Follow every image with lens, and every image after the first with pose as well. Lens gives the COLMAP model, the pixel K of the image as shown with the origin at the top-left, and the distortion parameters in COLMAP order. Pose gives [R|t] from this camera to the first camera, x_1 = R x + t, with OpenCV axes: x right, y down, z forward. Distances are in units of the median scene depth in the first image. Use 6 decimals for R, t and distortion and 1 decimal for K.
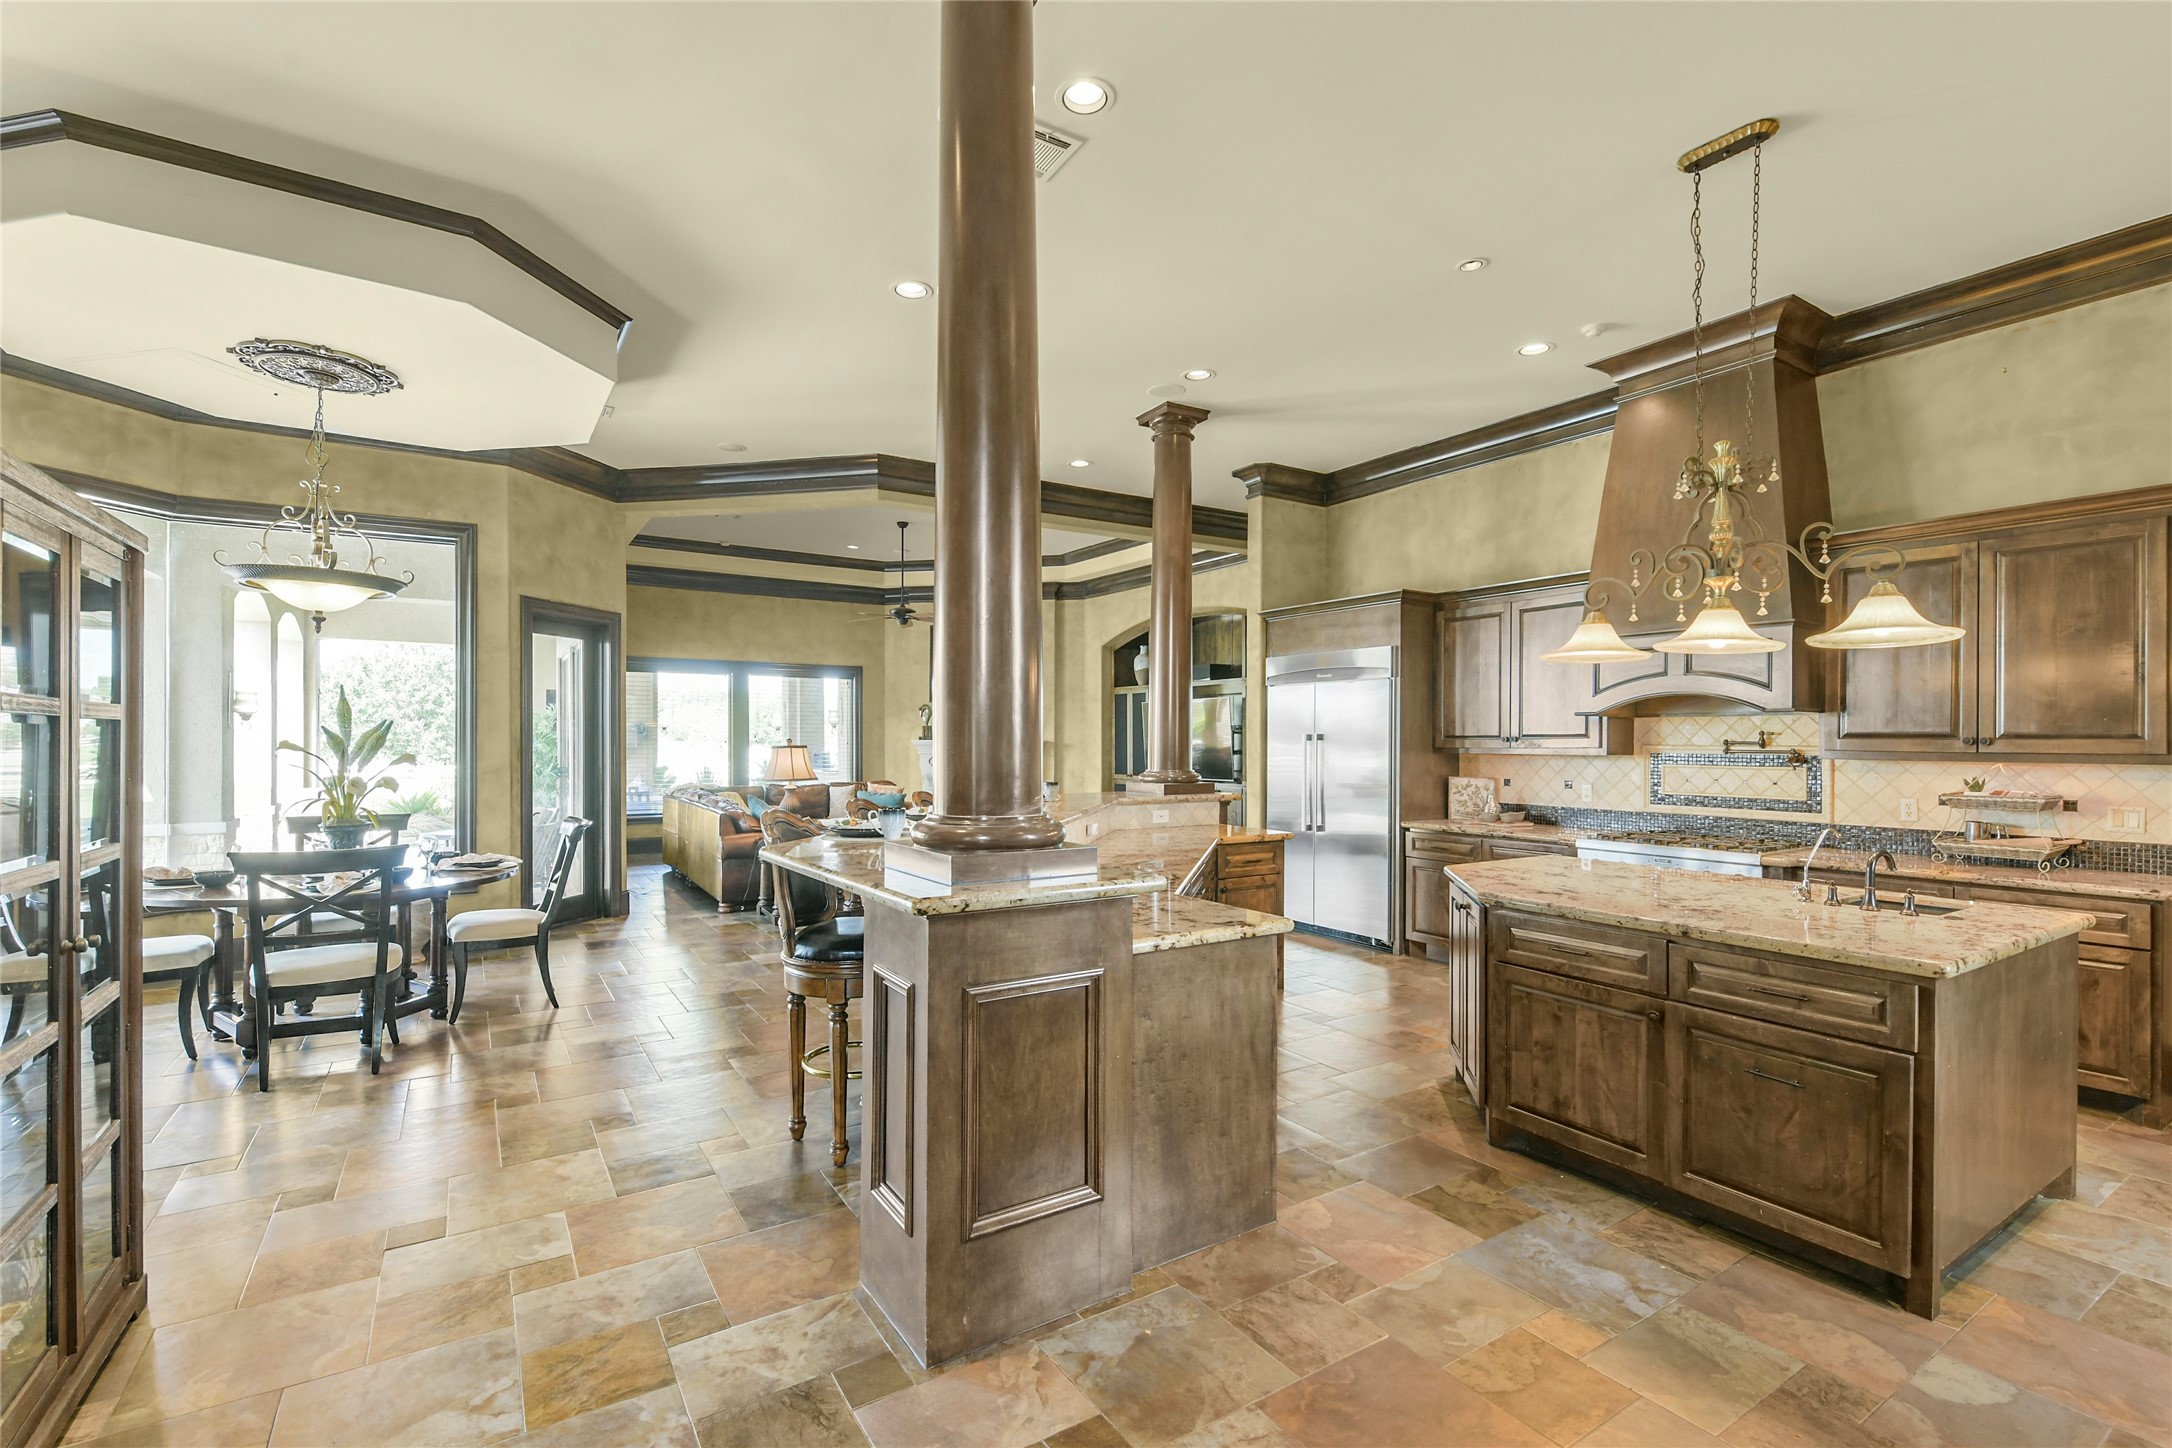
lens RADIAL K [[963.9, 0, 1084.2], [0, 963.9, 736.7], [0, 0, 1]] dist [0.016453, -0.009873]
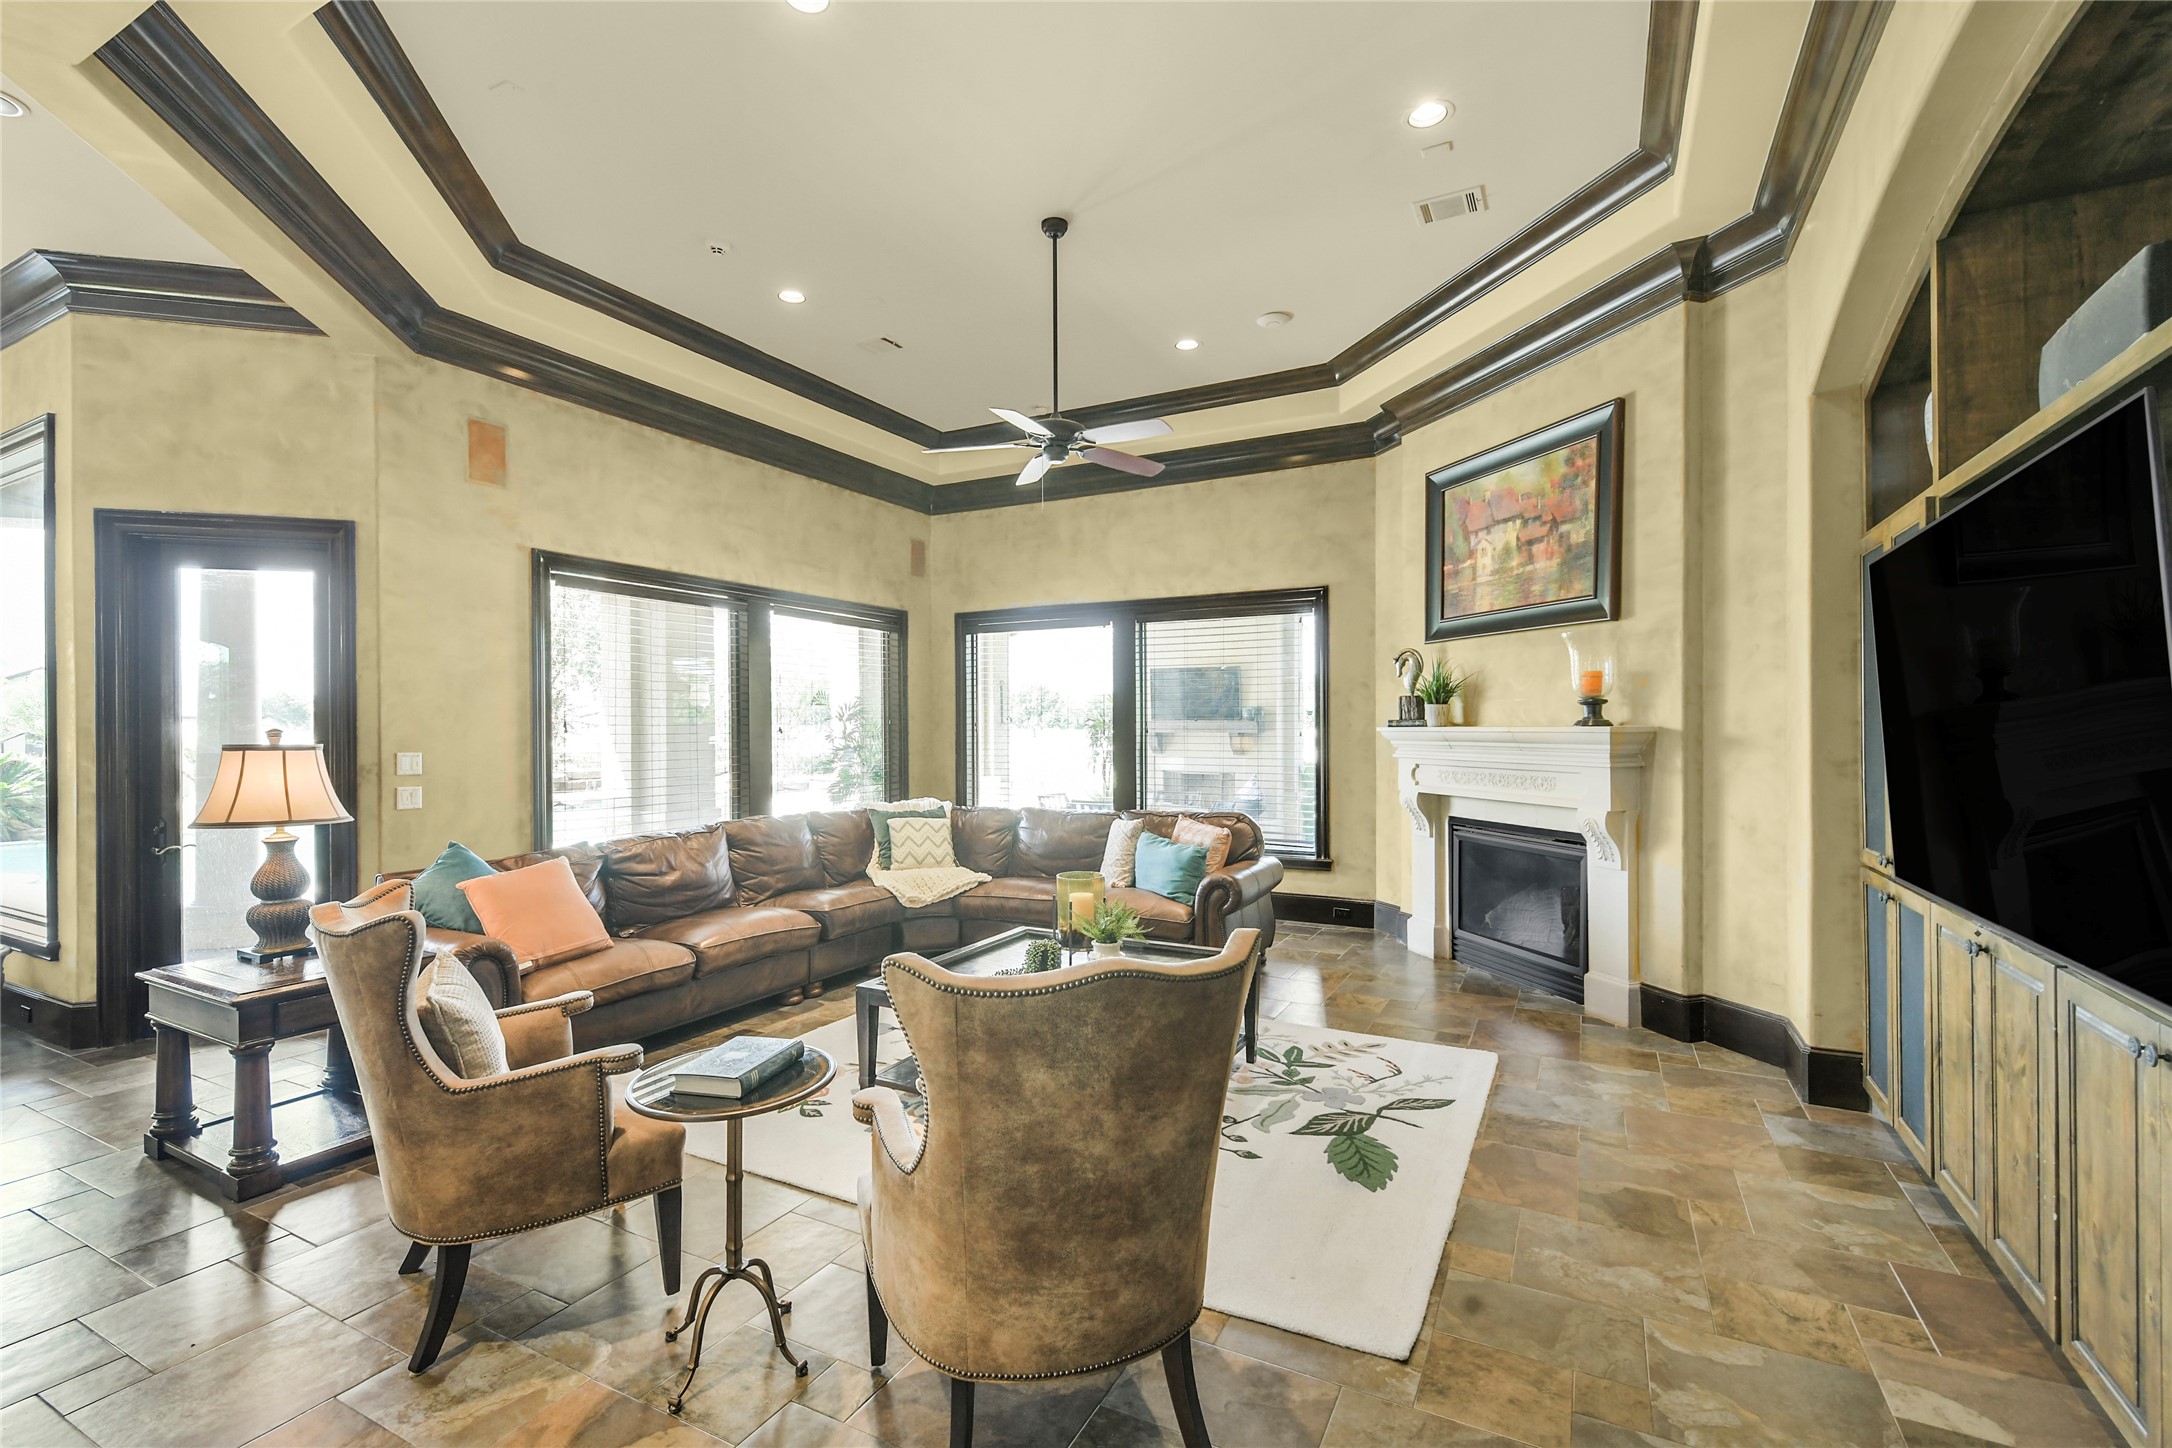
lens RADIAL K [[963.9, 0, 1084.2], [0, 963.9, 736.7], [0, 0, 1]] dist [0.016453, -0.009873]
pose [[0.493766, -0.000791, -0.869594, 0.415676], [0.009006, 0.999951, 0.004204, 0.011533], [0.869548, -0.009907, 0.493749, 1.722716]]
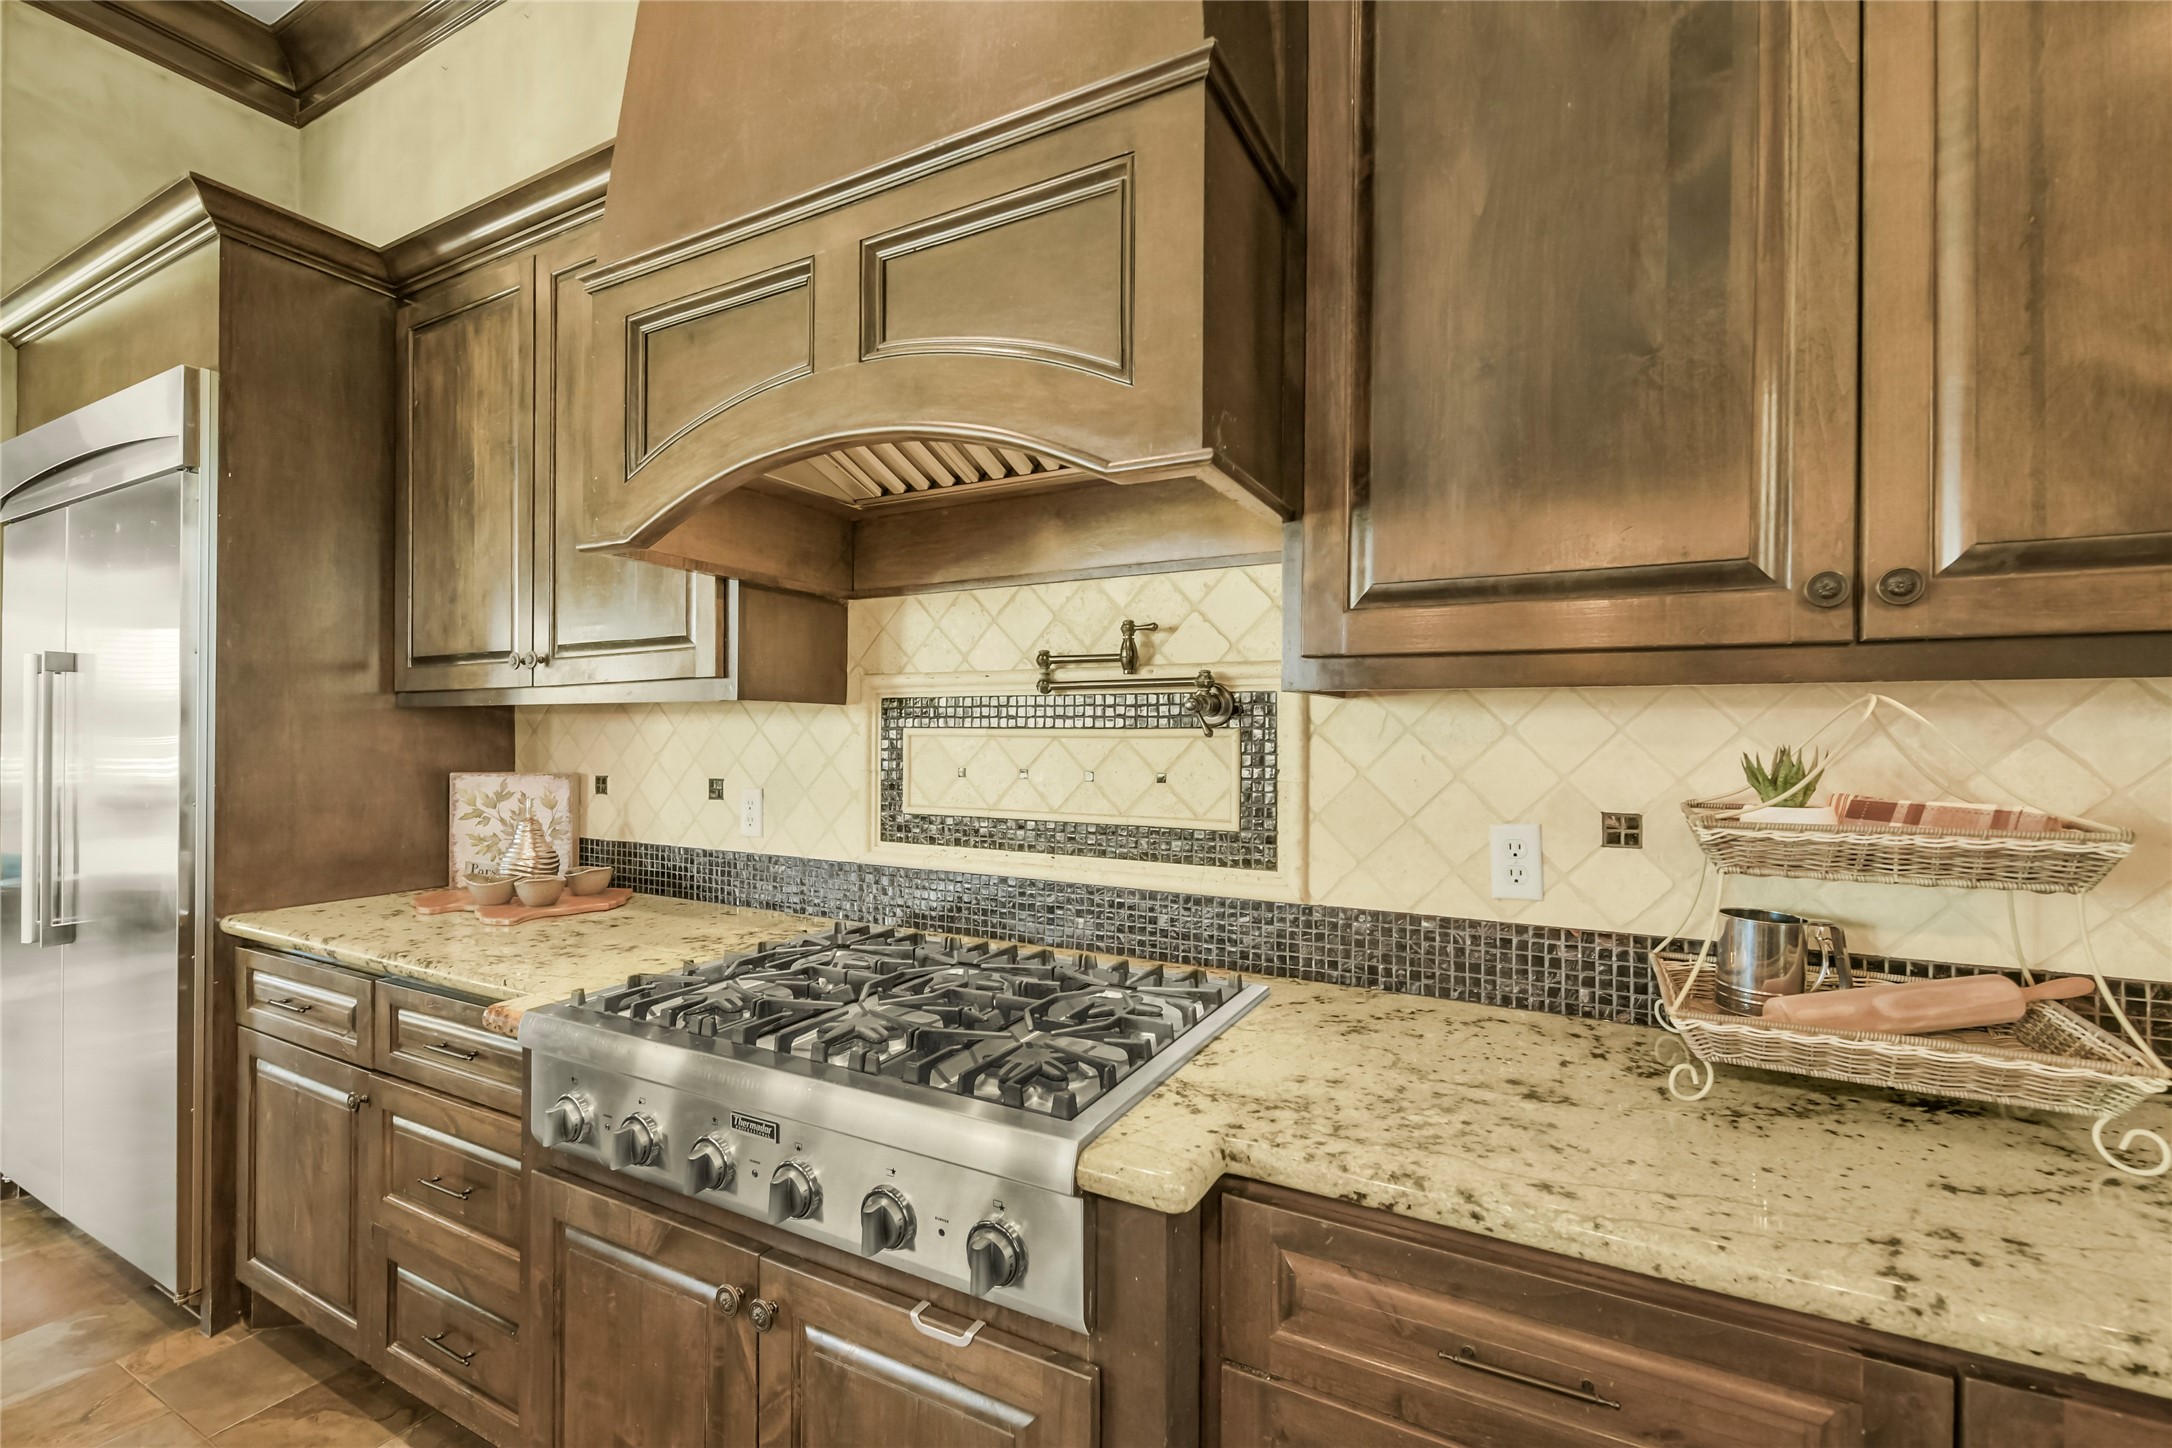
lens RADIAL K [[933.4, 0, 1086.0], [0, 933.4, 724.0], [0, 0, 1]] dist [0.015575, 0.000000]
pose [[0.875376, 0.001819, 0.483440, 0.553092], [-0.000523, 0.999996, -0.002814, 0.031414], [-0.483443, 0.002211, 0.875373, 0.756781]]
